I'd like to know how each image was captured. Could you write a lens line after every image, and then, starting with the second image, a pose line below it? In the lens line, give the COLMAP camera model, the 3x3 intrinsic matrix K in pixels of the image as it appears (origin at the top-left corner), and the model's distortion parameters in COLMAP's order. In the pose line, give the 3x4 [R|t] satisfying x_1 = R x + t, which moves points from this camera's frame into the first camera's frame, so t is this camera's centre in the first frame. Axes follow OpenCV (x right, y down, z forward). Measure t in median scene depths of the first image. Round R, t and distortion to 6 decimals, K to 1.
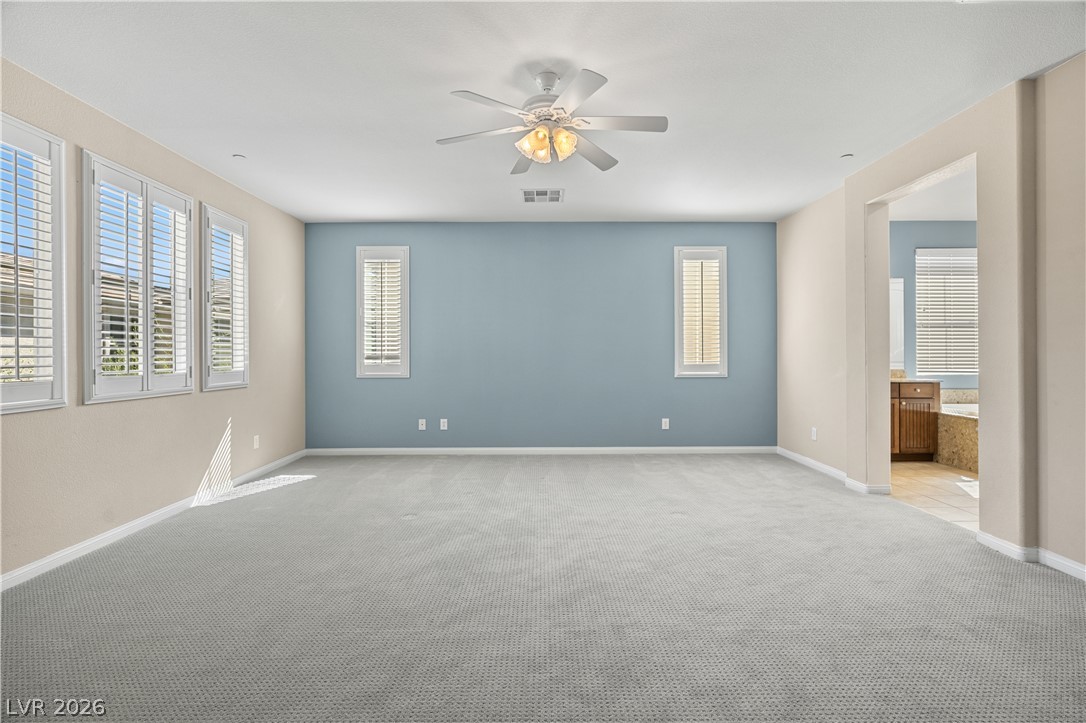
lens RADIAL K [[486.7, 0, 540.3], [0, 486.7, 351.6], [0, 0, 1]] dist [-0.005030, 0.000128]
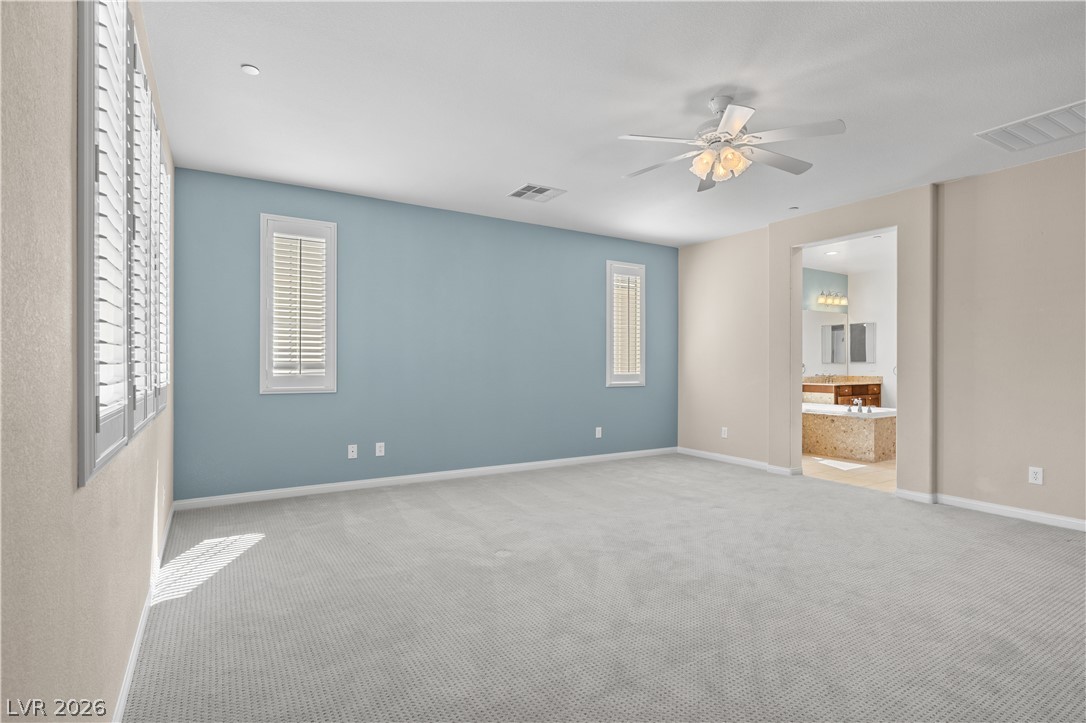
lens RADIAL K [[535.0, 0, 543.0], [0, 535.0, 361.5], [0, 0, 1]] dist [-0.003345, 0.000337]
pose [[0.855666, 0.009067, 0.517449, -0.454357], [-0.009232, 0.999955, -0.002255, 0.003037], [-0.517446, -0.002848, 0.855711, 0.104523]]
